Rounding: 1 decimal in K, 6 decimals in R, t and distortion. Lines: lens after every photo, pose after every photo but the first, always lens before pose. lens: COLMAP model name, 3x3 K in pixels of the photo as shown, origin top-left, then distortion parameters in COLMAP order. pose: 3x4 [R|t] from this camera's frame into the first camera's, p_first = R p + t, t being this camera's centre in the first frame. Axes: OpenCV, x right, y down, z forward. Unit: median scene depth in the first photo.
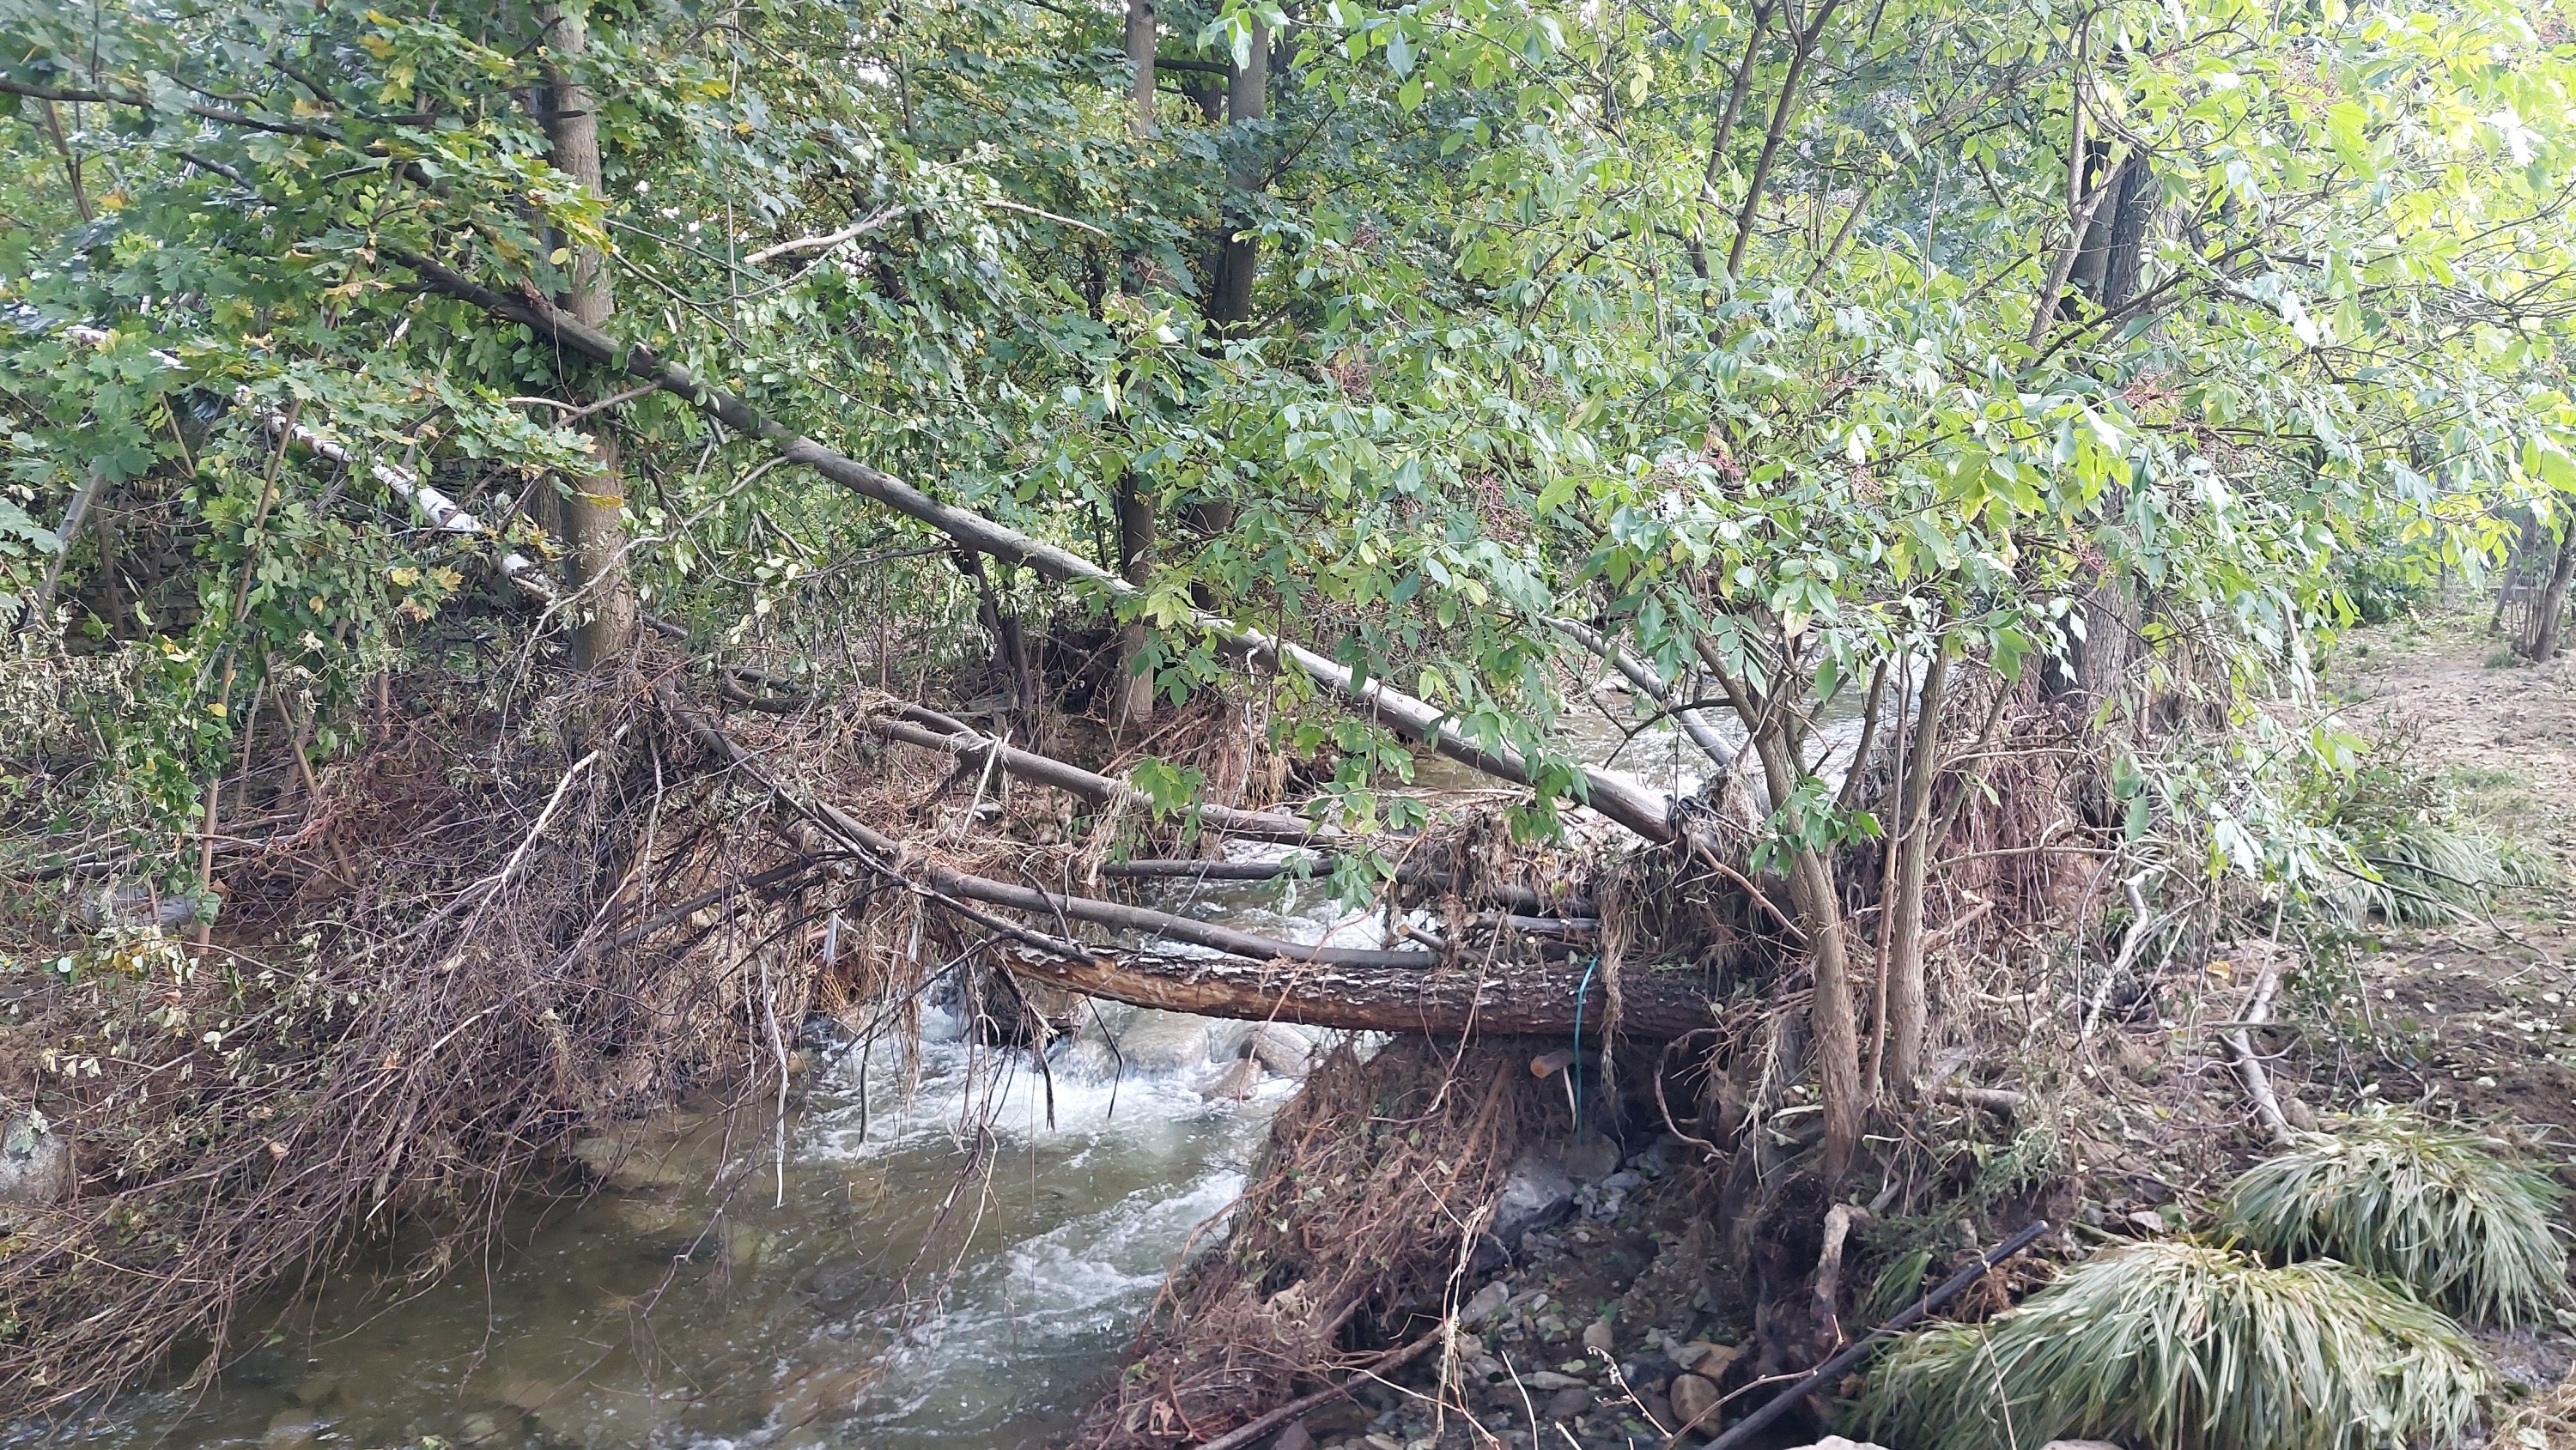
lens RADIAL K [[1798.5, 0, 1288.0], [0, 1798.5, 725.0], [0, 0, 1]] dist [0.137924, -0.273361]
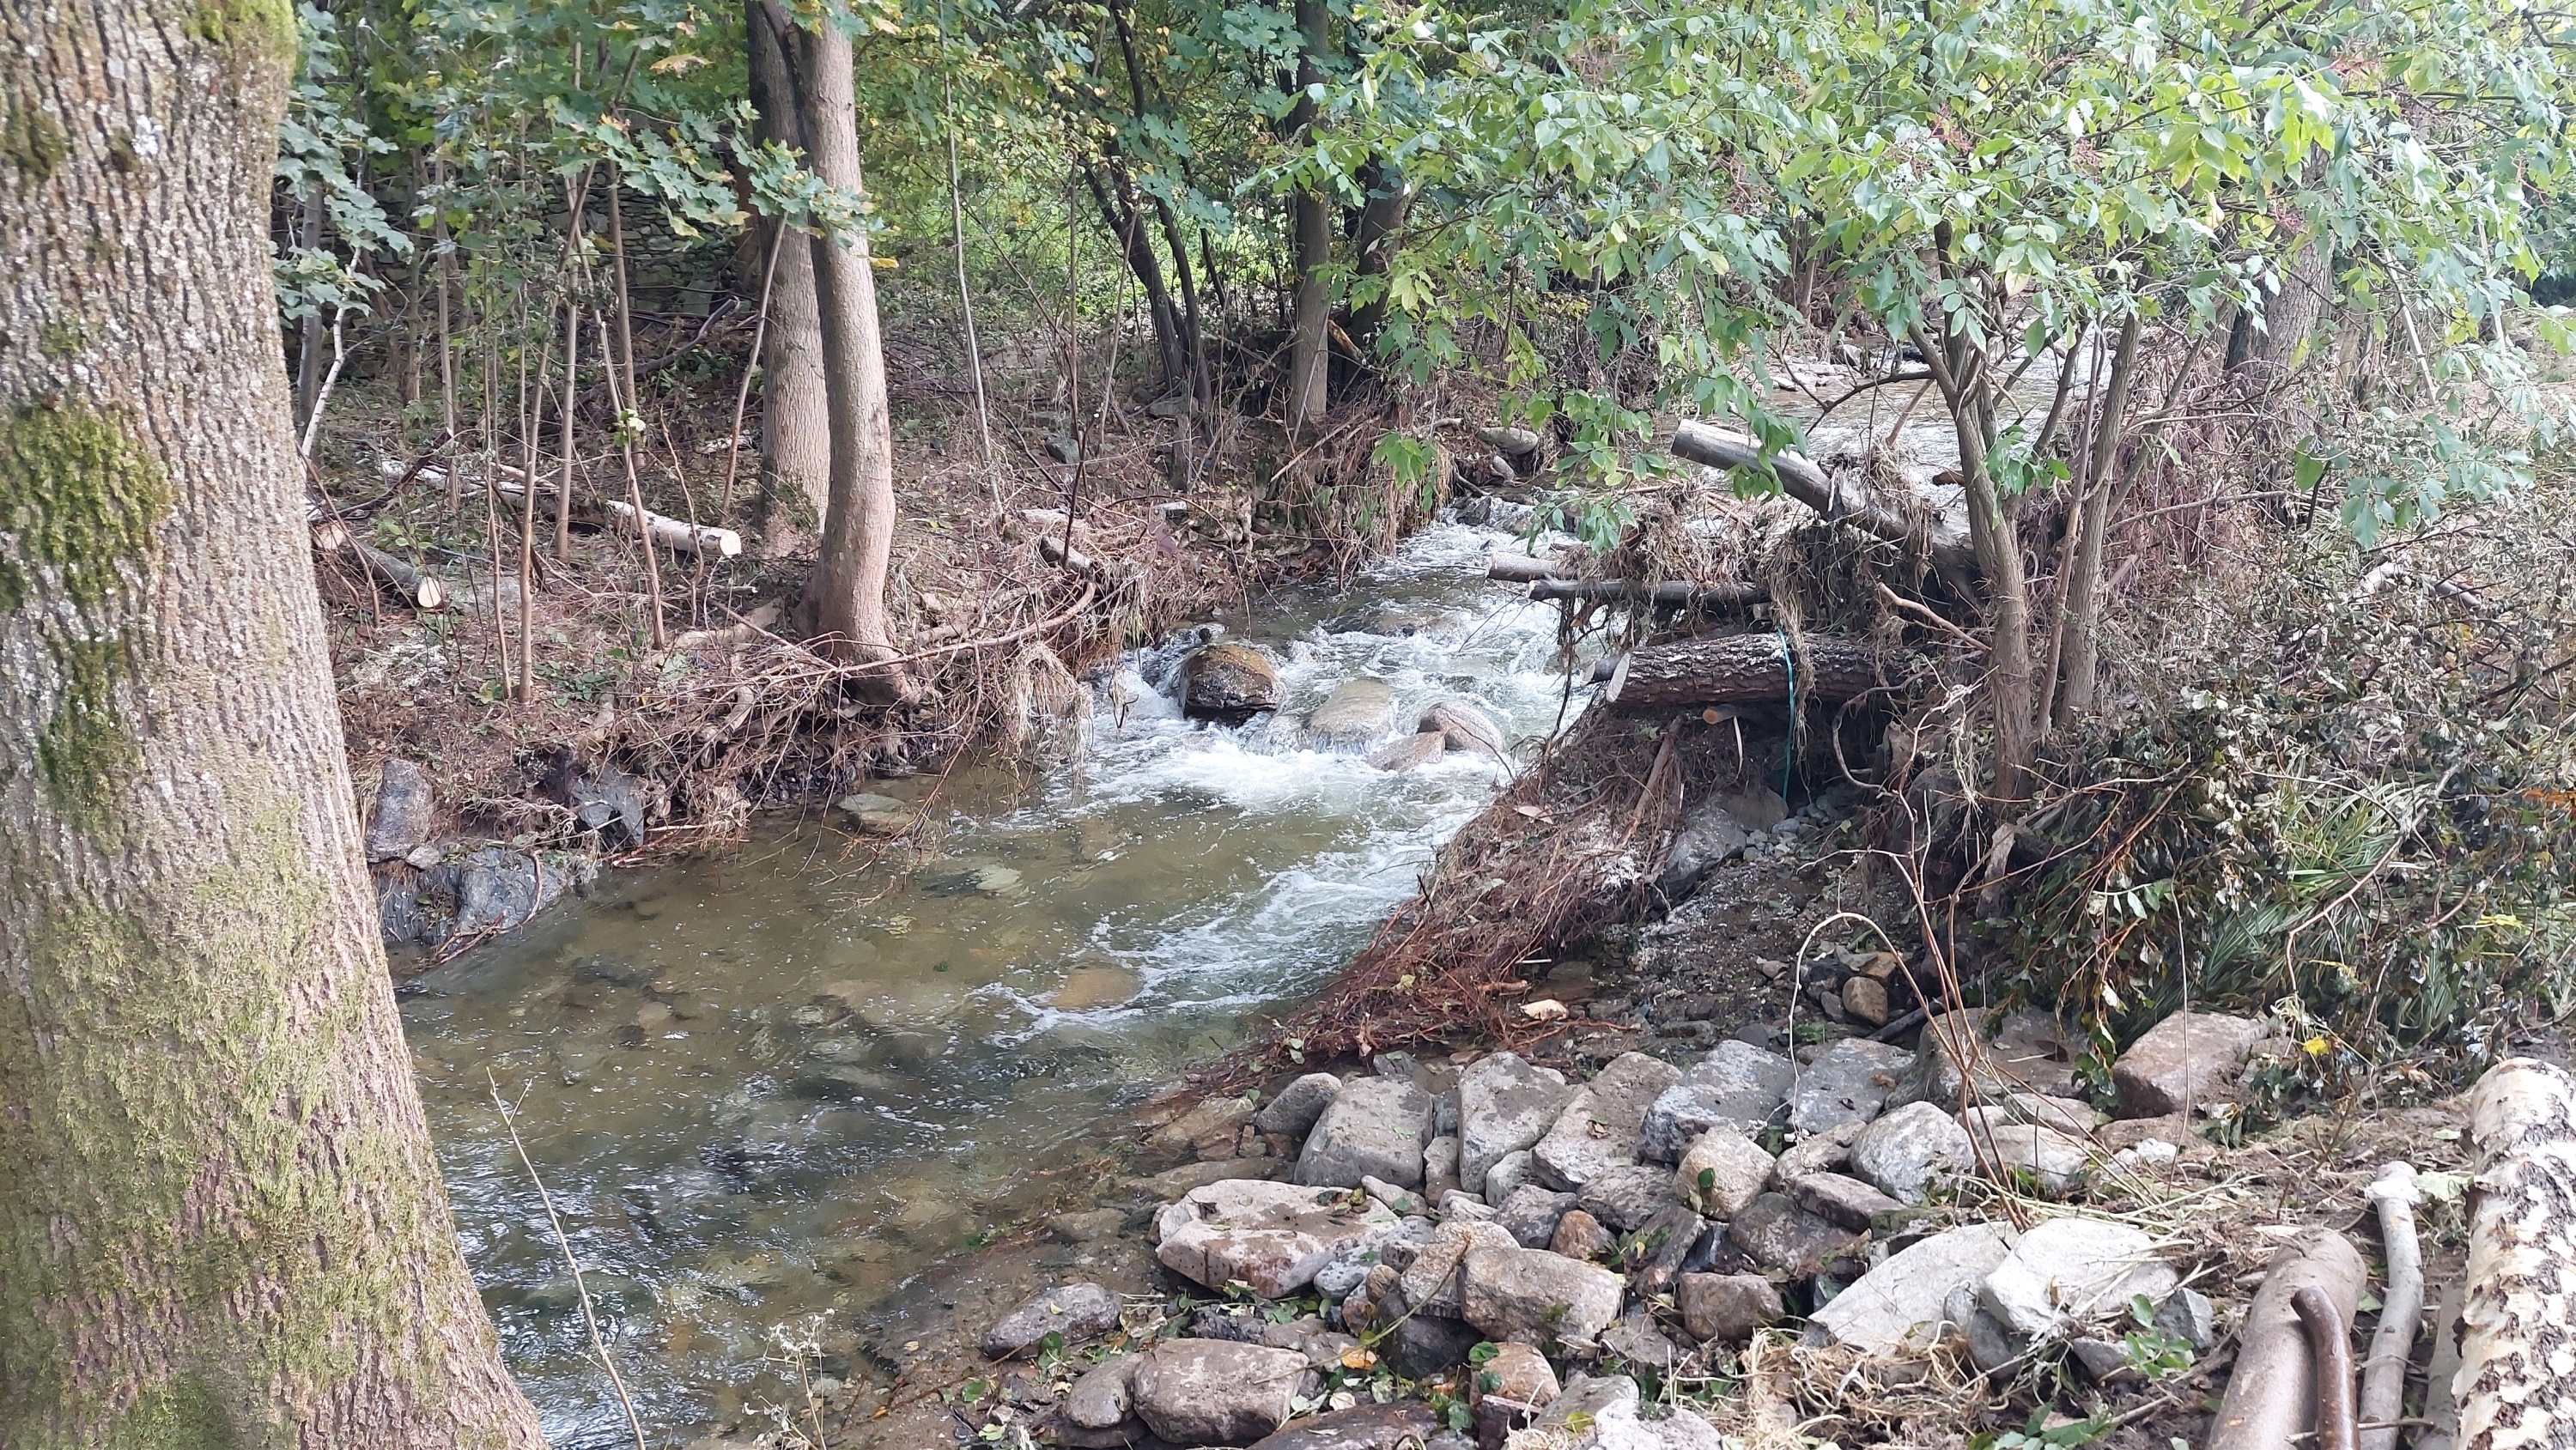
lens RADIAL K [[1768.2, 0, 1288.0], [0, 1768.2, 725.0], [0, 0, 1]] dist [0.005850, 0.008468]
pose [[0.996368, 0.003920, -0.085065, -0.063655], [0.009985, 0.986671, 0.162424, 0.026198], [0.084568, -0.162683, 0.983048, -0.138984]]
